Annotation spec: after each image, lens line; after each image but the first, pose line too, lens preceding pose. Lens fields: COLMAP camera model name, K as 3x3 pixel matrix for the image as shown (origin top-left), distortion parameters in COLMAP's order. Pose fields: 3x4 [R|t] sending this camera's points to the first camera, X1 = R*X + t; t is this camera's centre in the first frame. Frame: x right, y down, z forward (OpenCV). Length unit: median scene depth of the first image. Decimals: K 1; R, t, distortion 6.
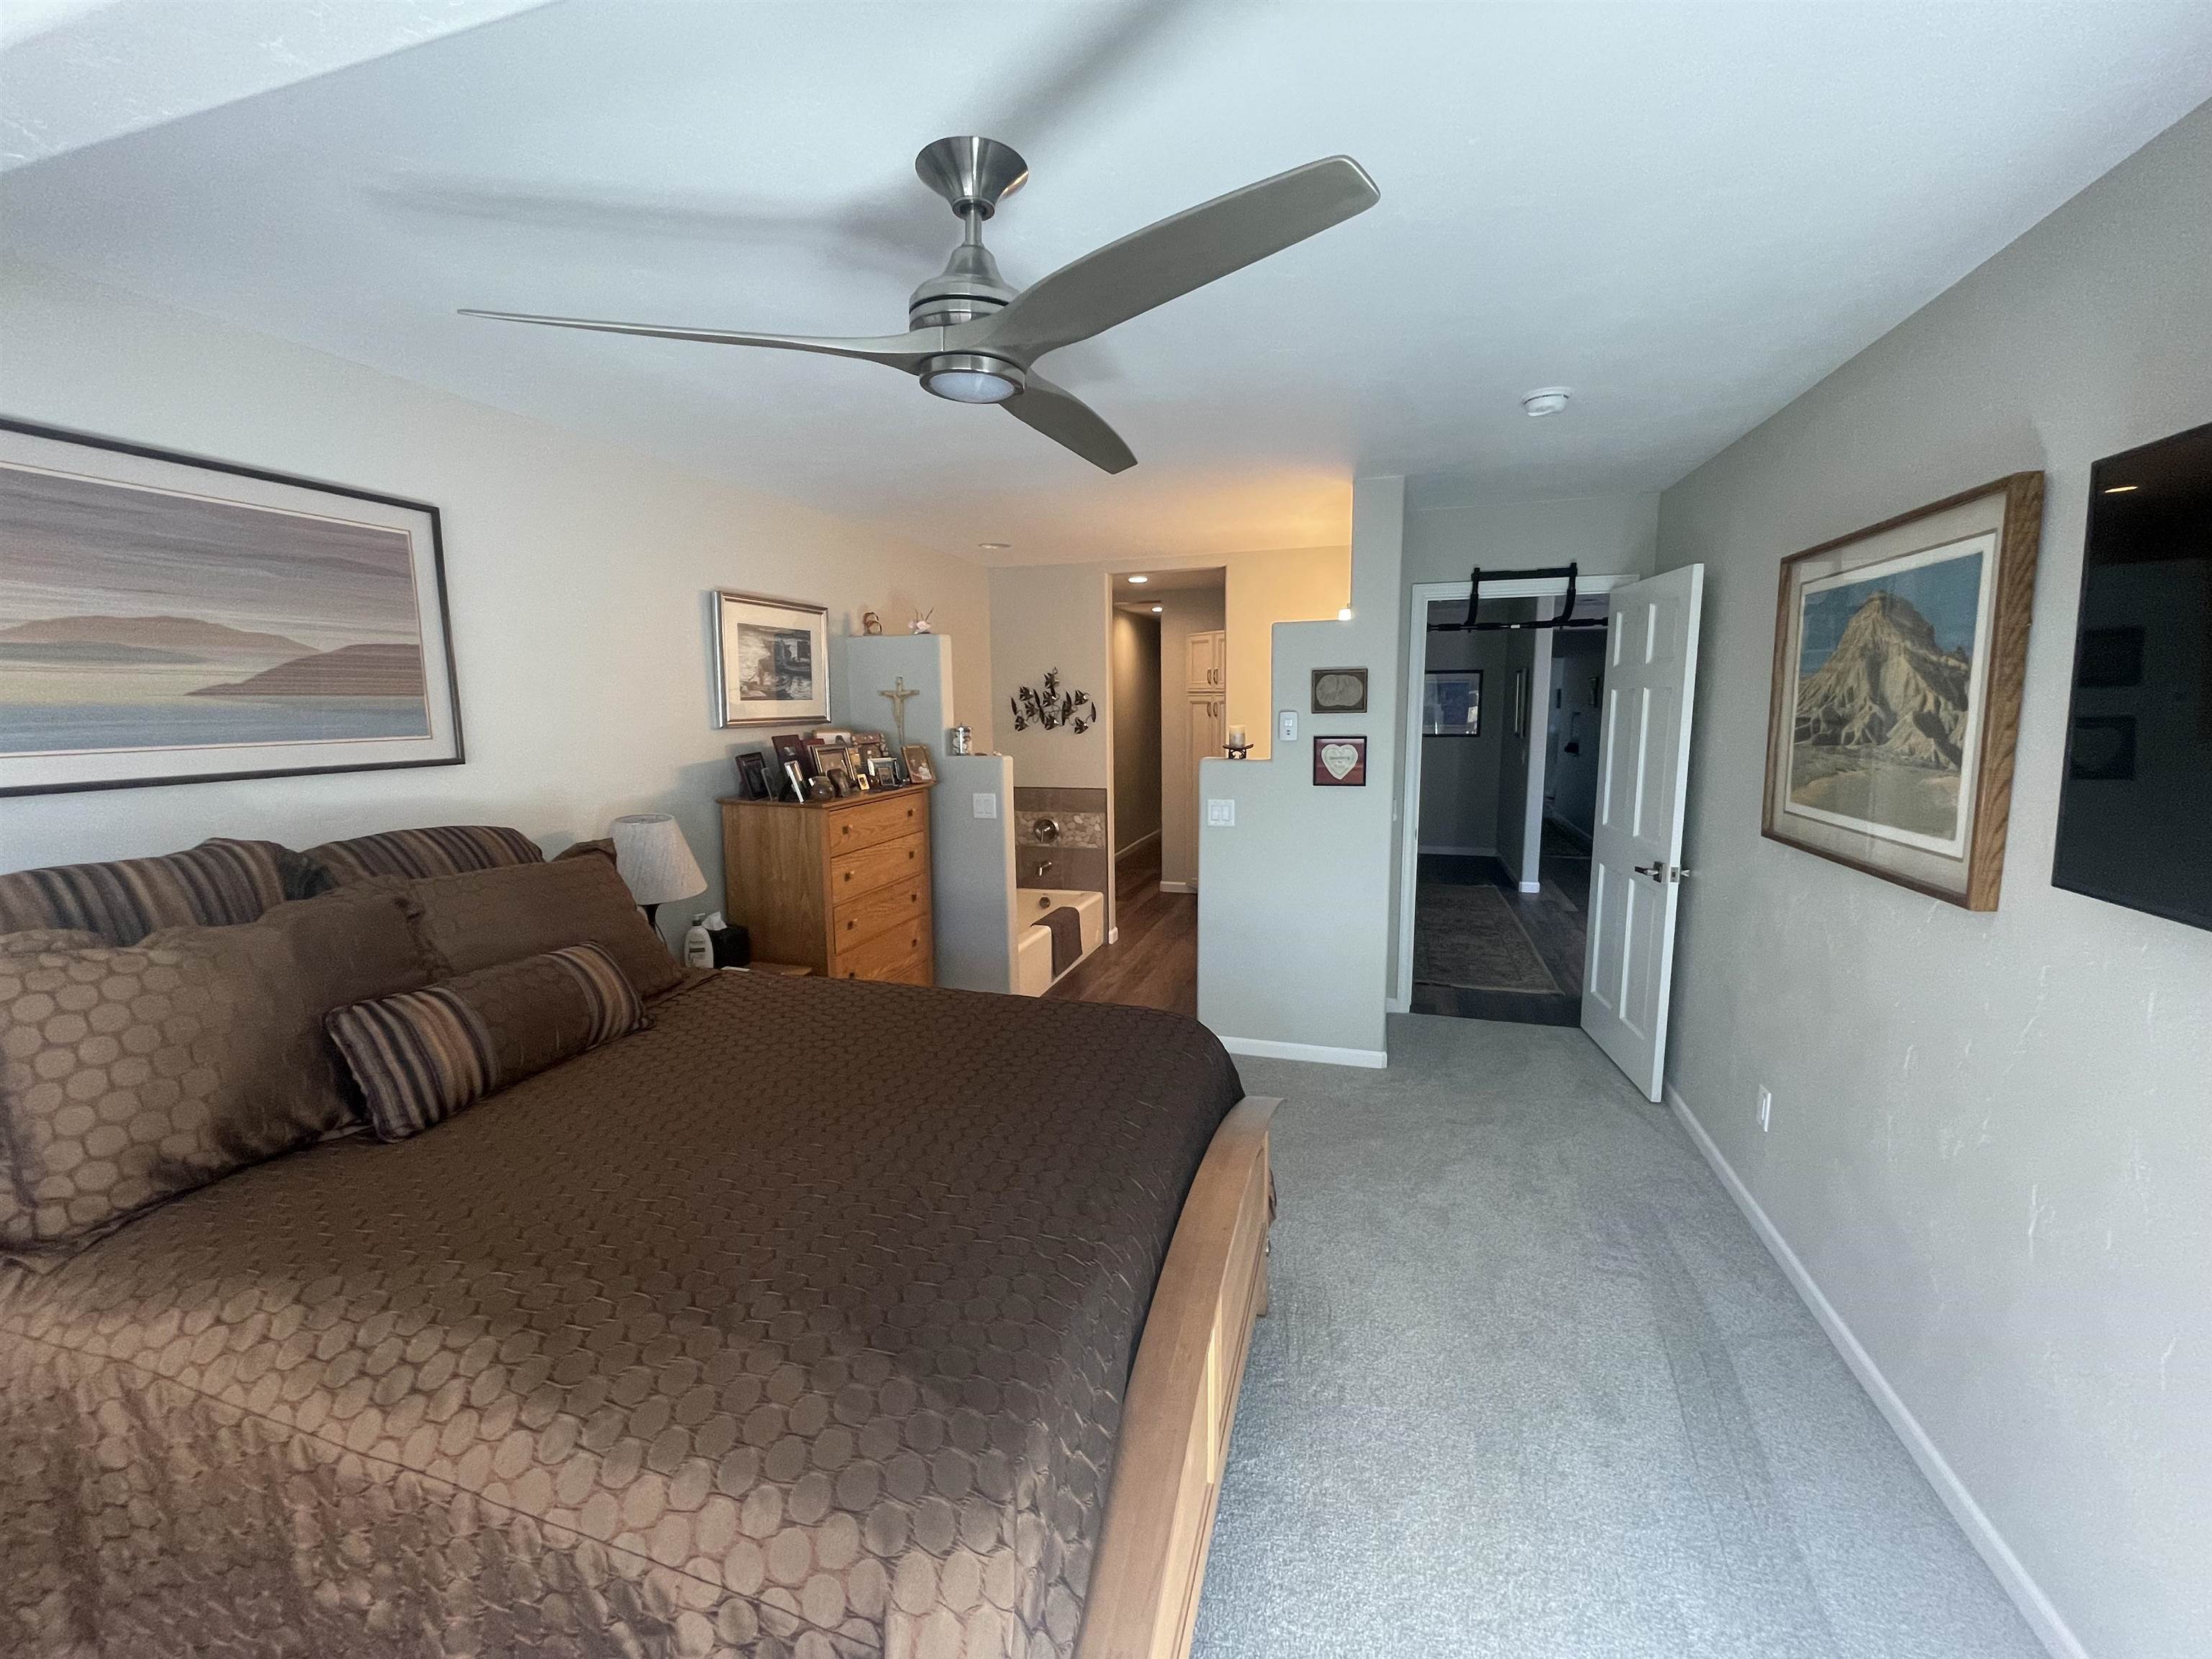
lens RADIAL K [[895.1, 0, 1106.0], [0, 895.1, 829.5], [0, 0, 1]] dist [0.000160, -0.000030]
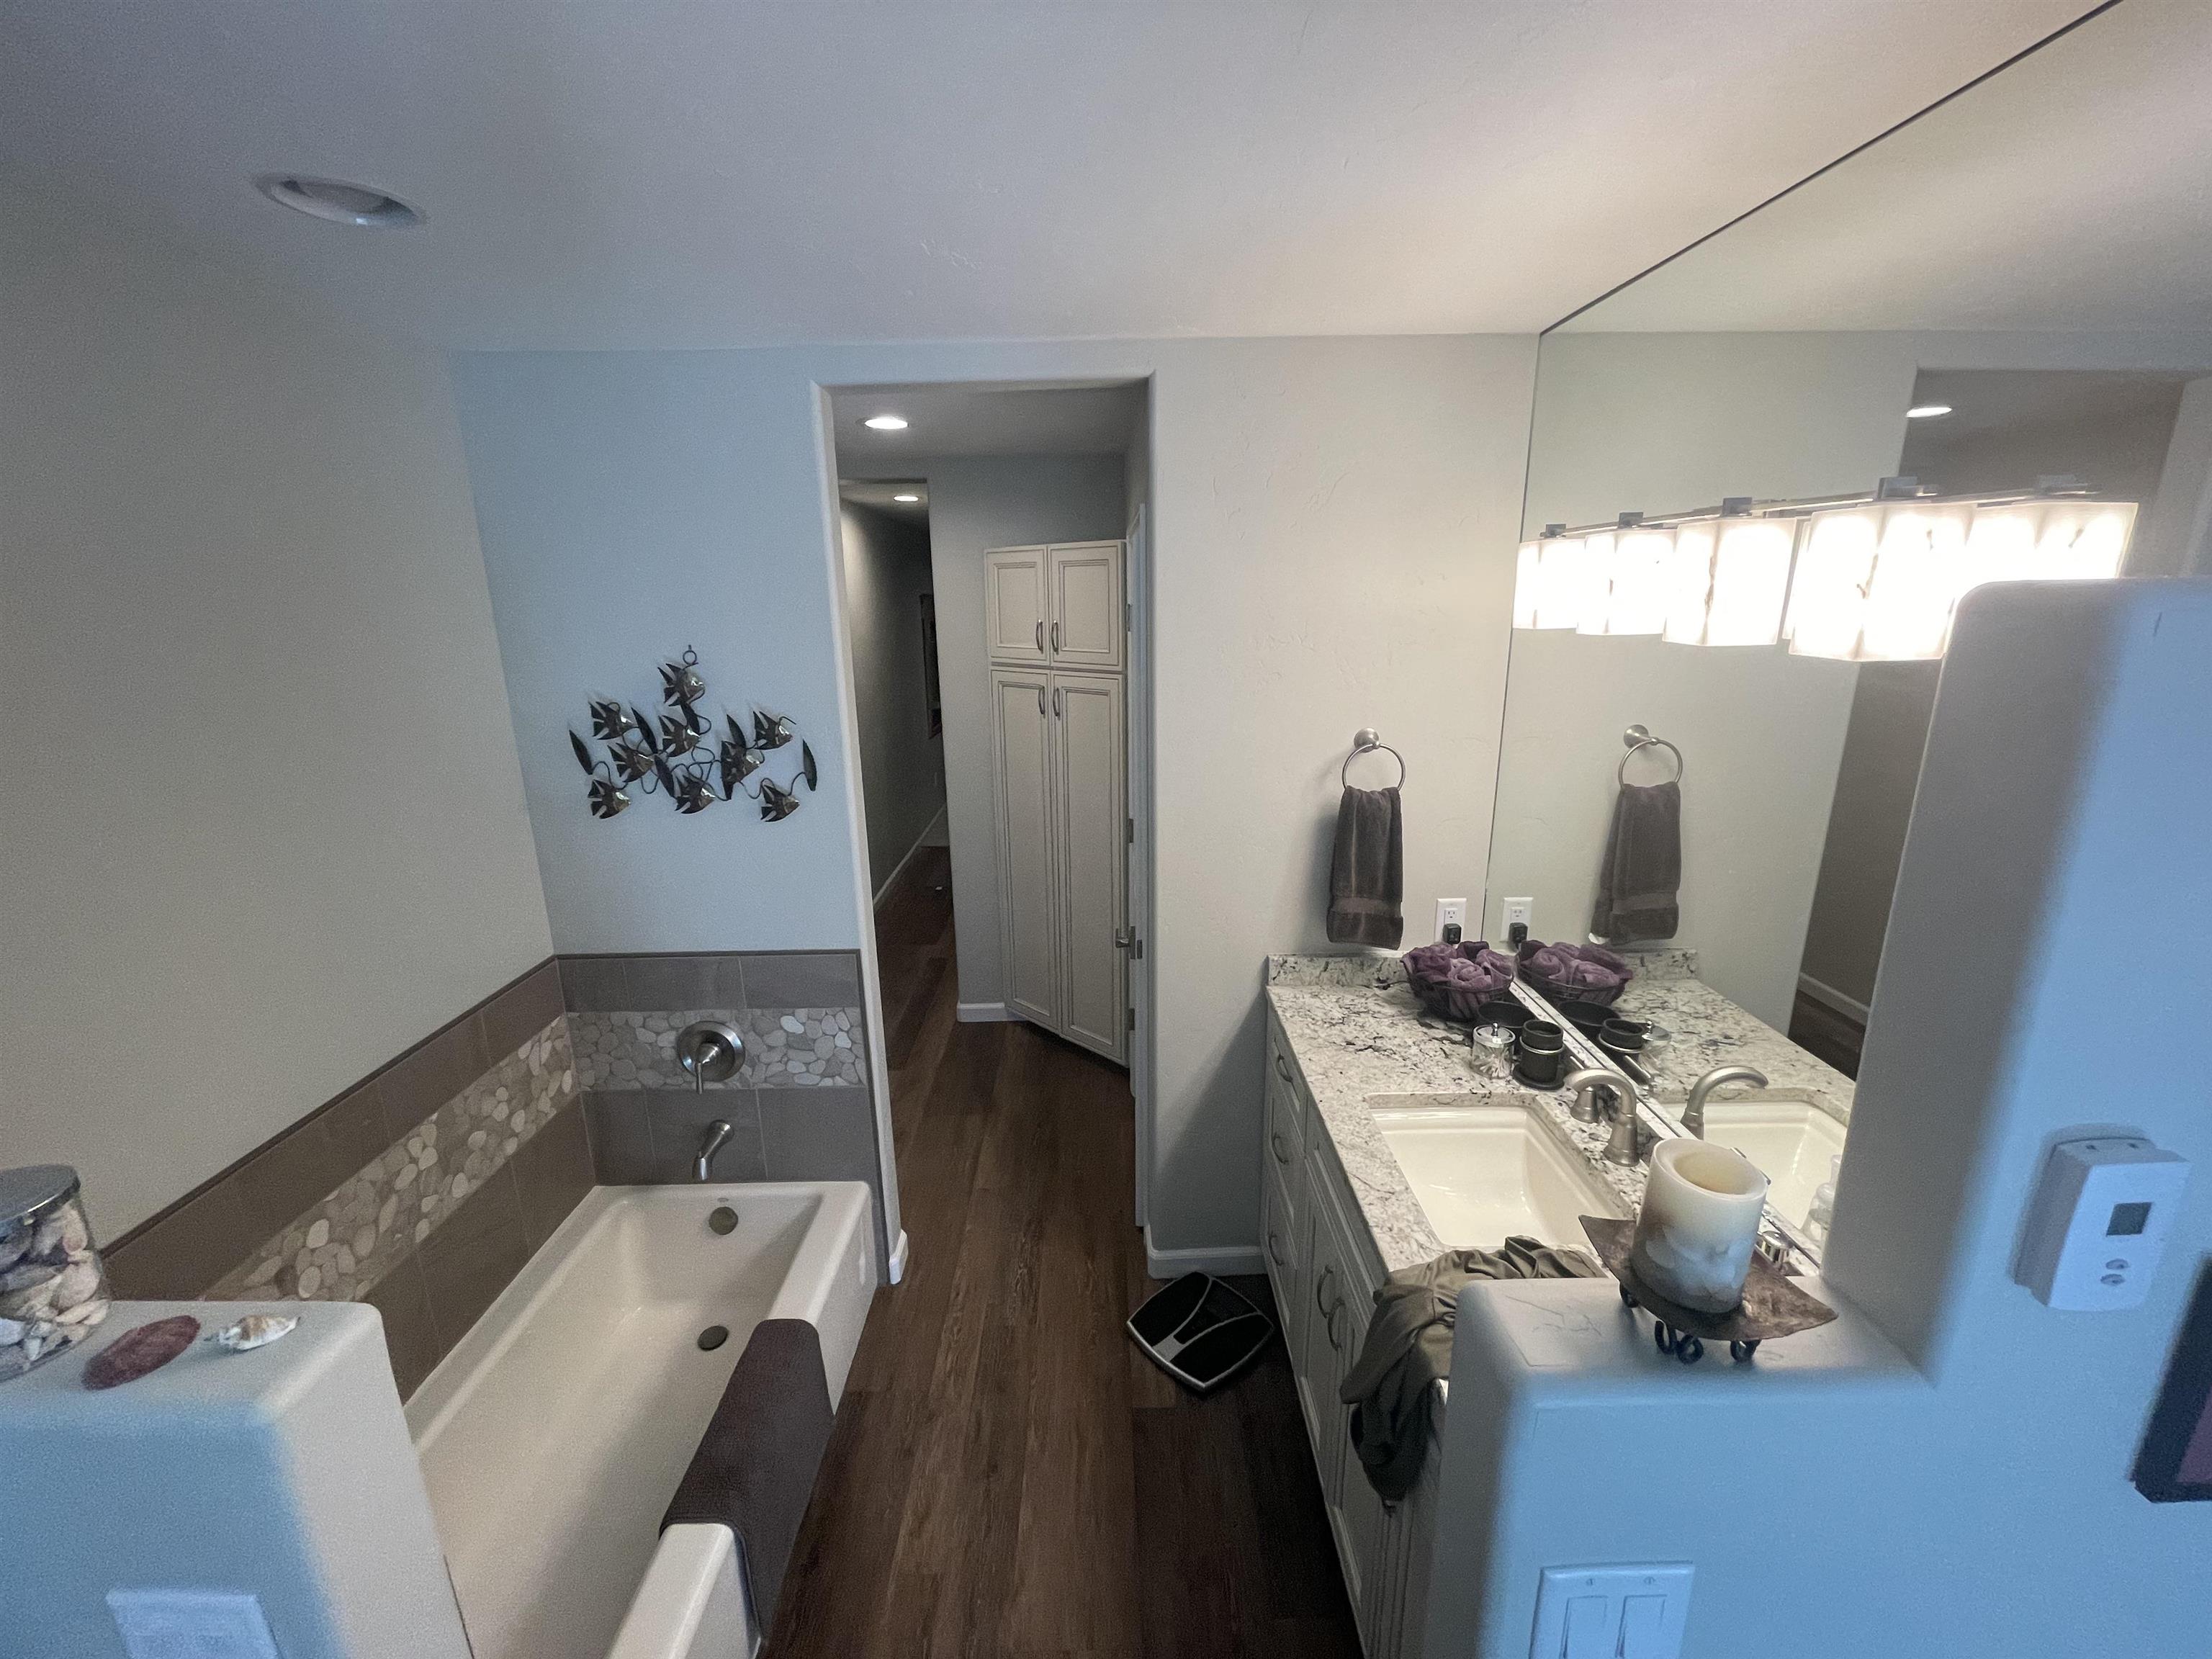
lens RADIAL K [[895.1, 0, 1106.0], [0, 895.1, 829.5], [0, 0, 1]] dist [0.000160, -0.000030]
pose [[0.952828, -0.078999, 0.293049, -0.007511], [0.047871, 0.992563, 0.111922, -0.139372], [-0.299712, -0.092614, 0.949524, 0.592615]]
